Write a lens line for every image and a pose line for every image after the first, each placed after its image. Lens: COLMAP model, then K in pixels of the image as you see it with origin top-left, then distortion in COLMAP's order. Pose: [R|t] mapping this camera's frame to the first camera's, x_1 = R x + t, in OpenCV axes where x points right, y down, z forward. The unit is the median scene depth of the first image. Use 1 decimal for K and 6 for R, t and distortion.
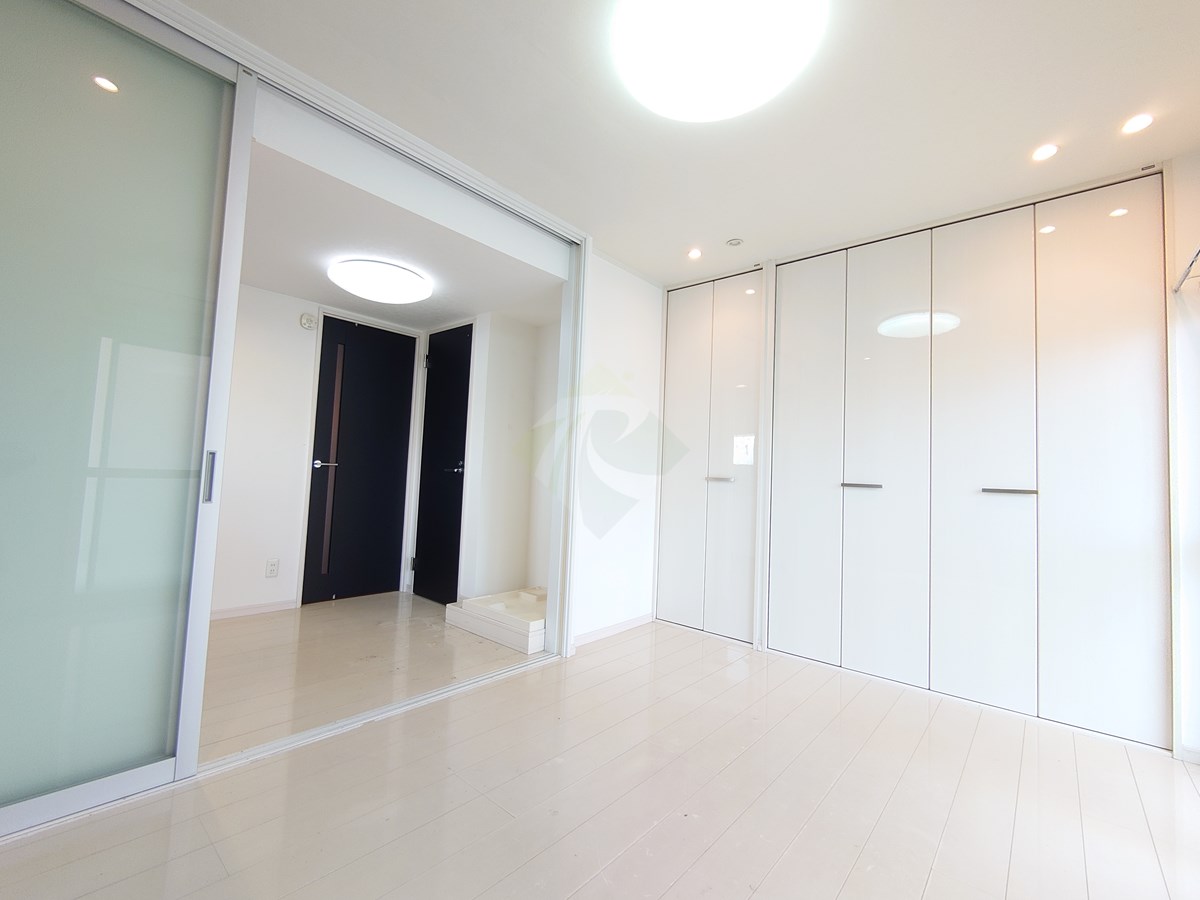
lens RADIAL K [[513.5, 0, 600.0], [0, 513.5, 450.0], [0, 0, 1]] dist [-0.001875, -0.002610]
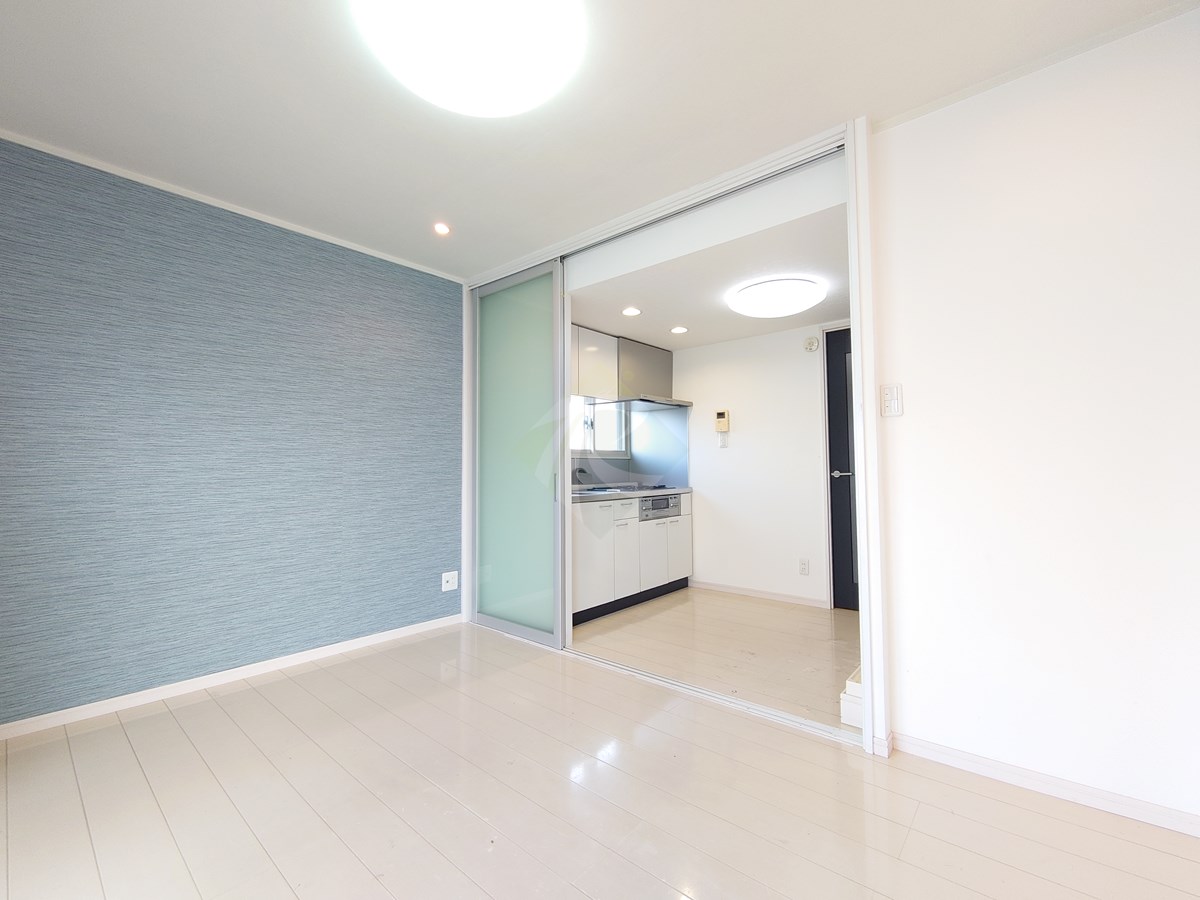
lens RADIAL K [[513.5, 0, 600.0], [0, 513.5, 450.0], [0, 0, 1]] dist [-0.001875, -0.002610]
pose [[0.014963, -0.081731, -0.996542, 0.510726], [0.060666, 0.994892, -0.080684, 0.035962], [0.998046, -0.059249, 0.019845, 0.533240]]
